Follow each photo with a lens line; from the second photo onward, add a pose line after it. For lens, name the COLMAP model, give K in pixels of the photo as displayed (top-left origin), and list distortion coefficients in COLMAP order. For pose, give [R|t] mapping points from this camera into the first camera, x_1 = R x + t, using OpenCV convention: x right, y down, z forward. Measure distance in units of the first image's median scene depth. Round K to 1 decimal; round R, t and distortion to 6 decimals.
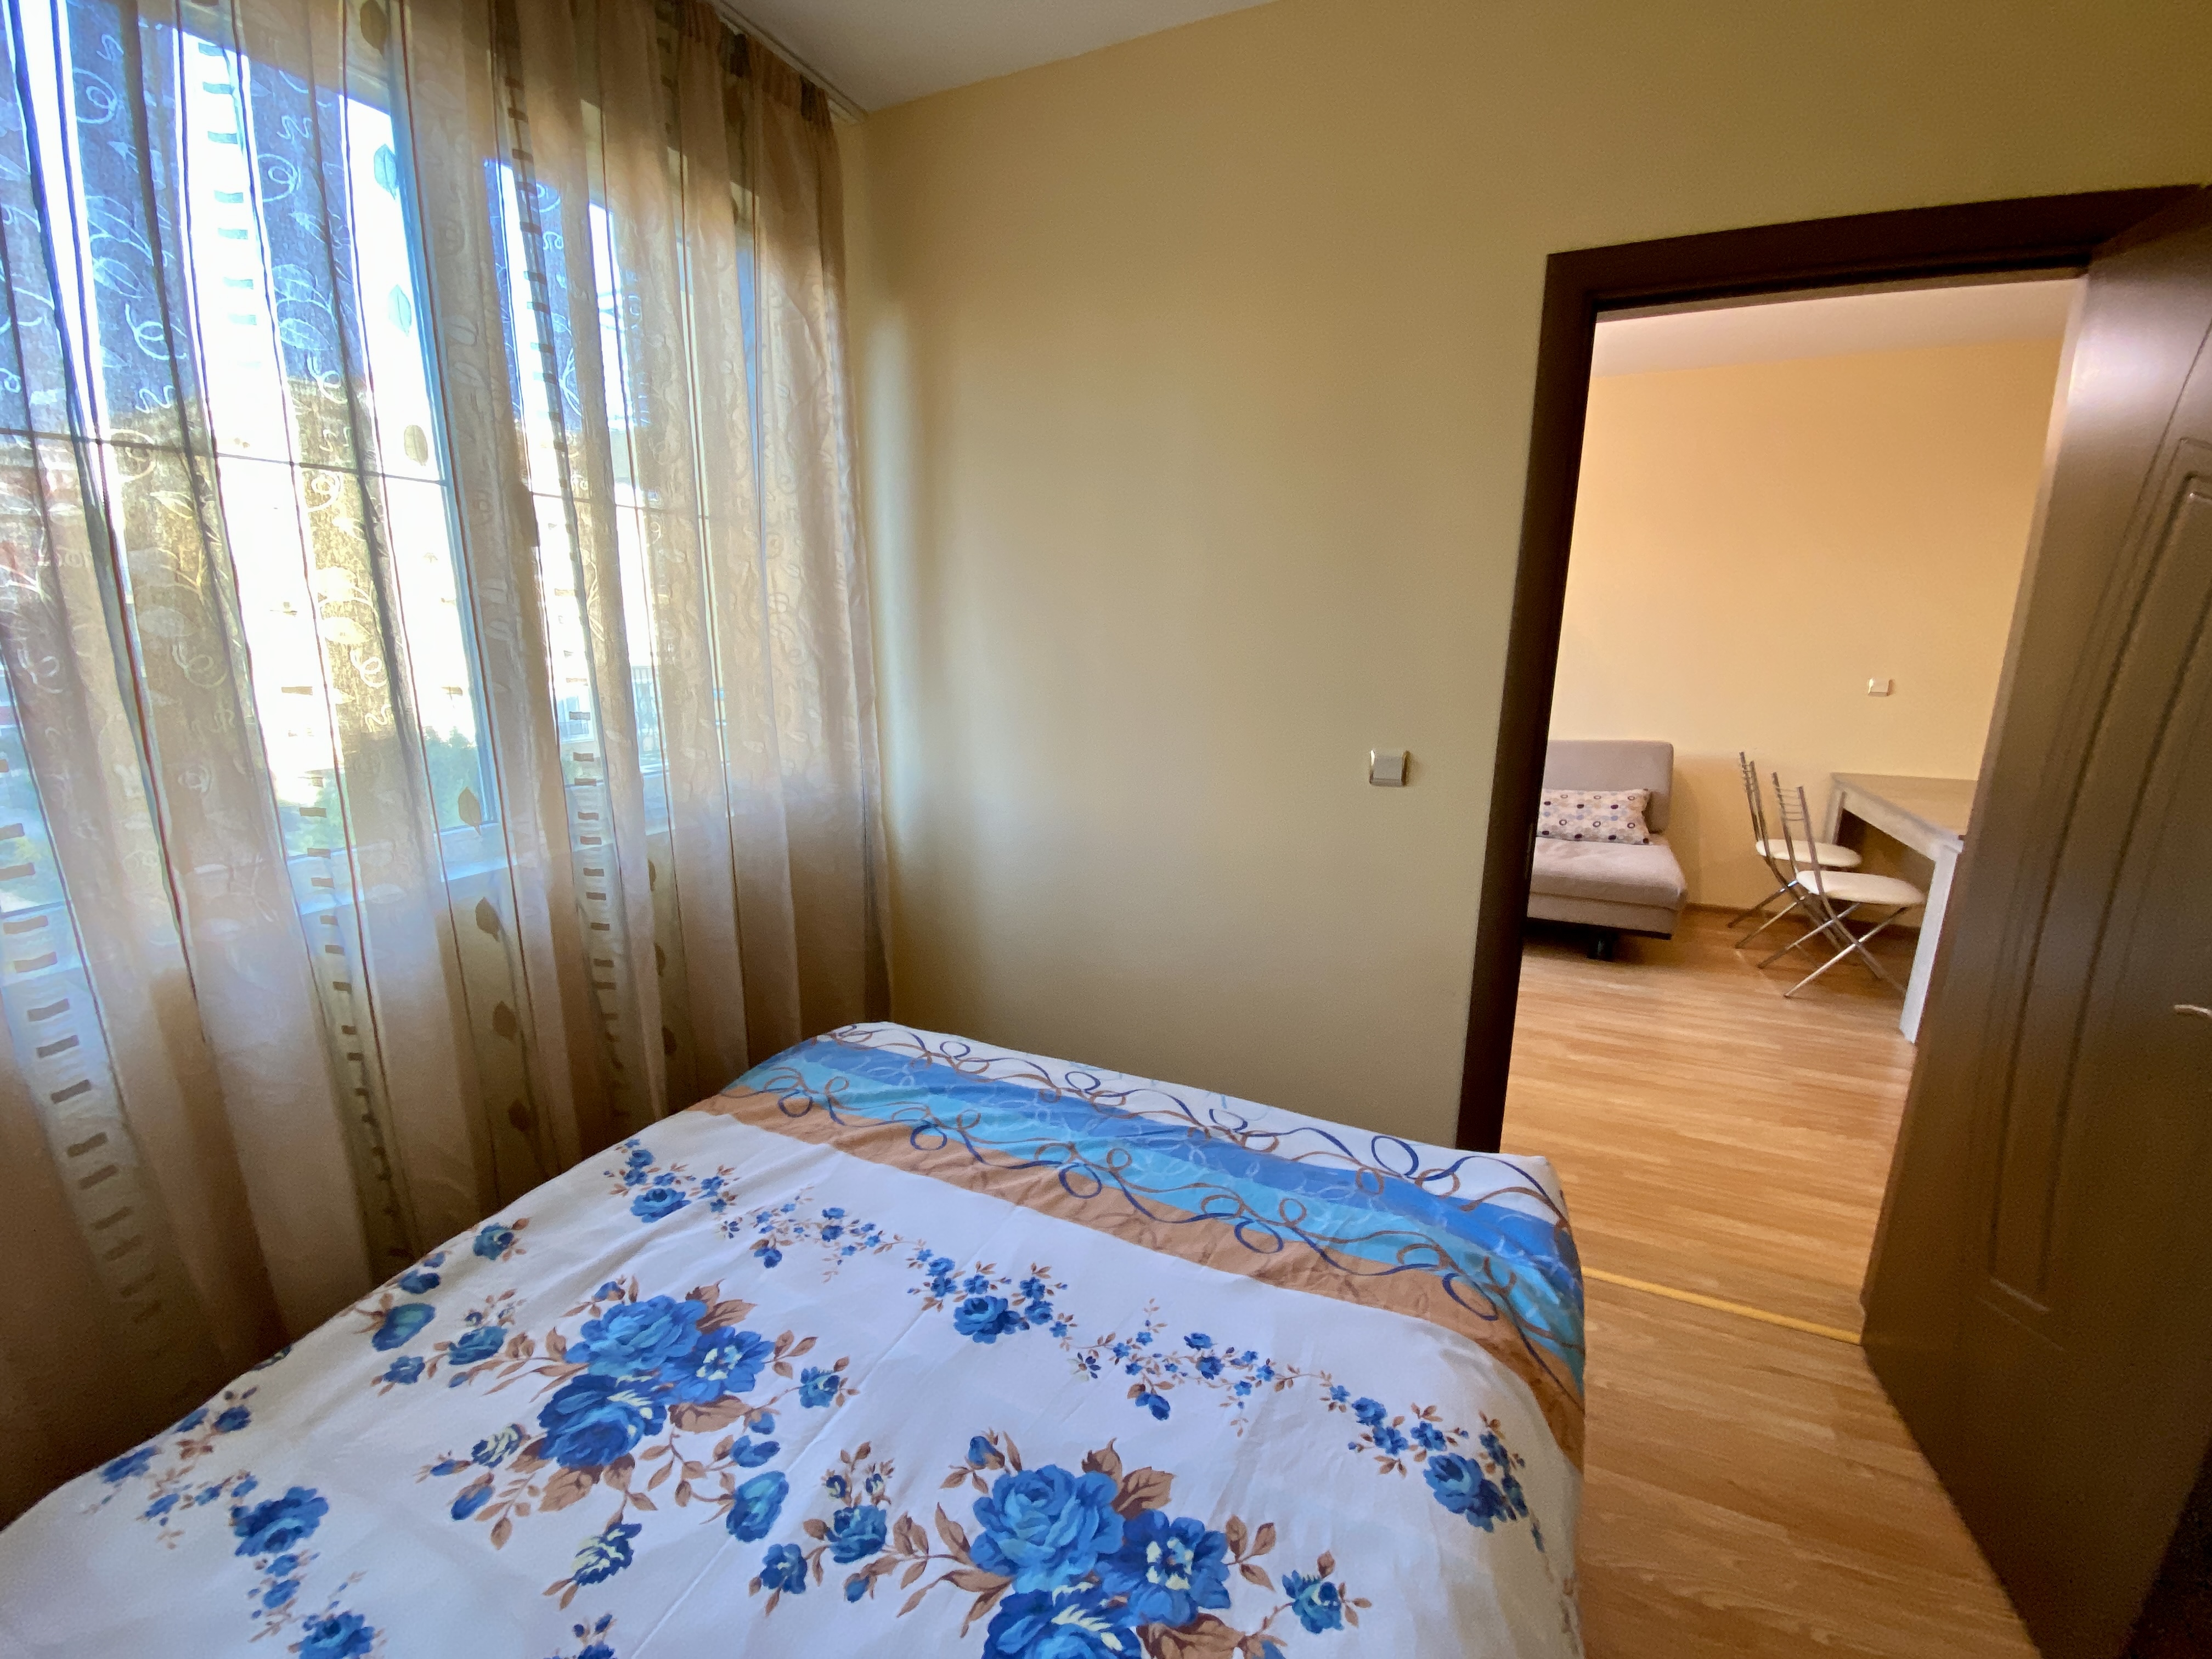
lens RADIAL K [[901.0, 0, 1099.8], [0, 901.0, 835.7], [0, 0, 1]] dist [0.016479, -0.018484]
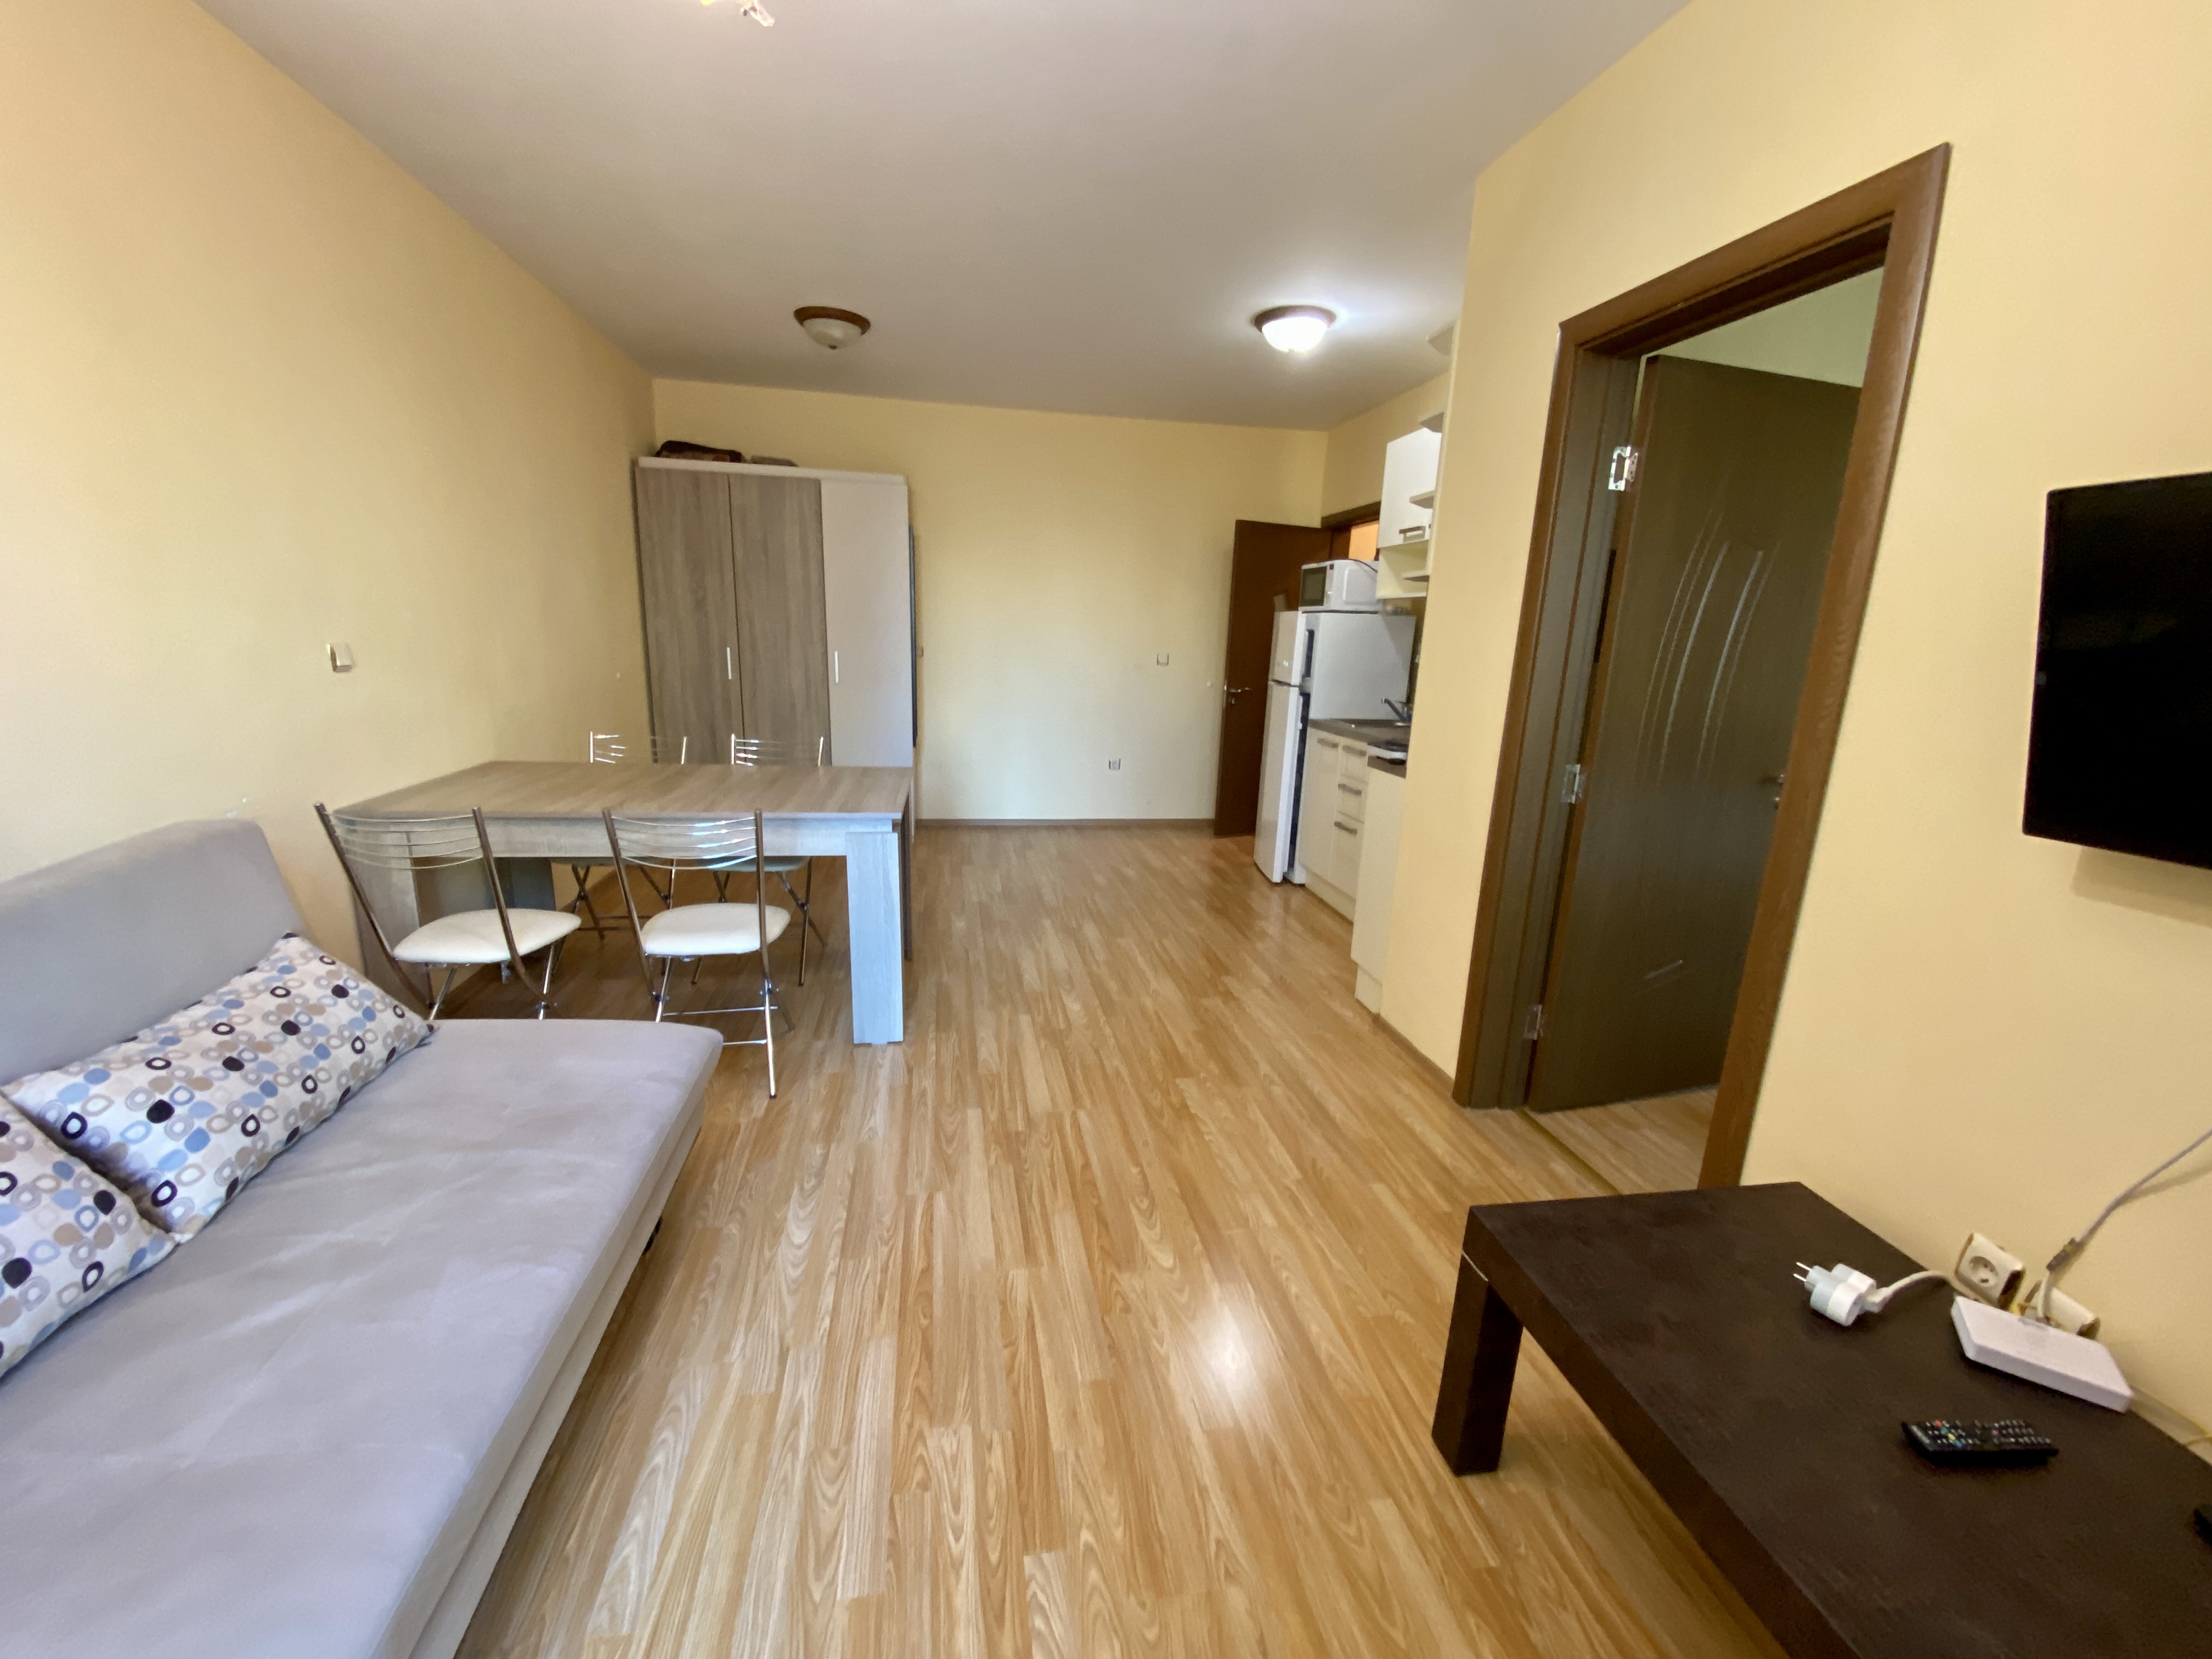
lens RADIAL K [[901.0, 0, 1091.9], [0, 901.0, 825.3], [0, 0, 1]] dist [0.016479, -0.018484]
pose [[-0.560280, -0.204473, 0.802669, 0.270397], [0.145948, 0.929520, 0.338662, -0.662498], [-0.815344, 0.306893, -0.490949, 3.195306]]
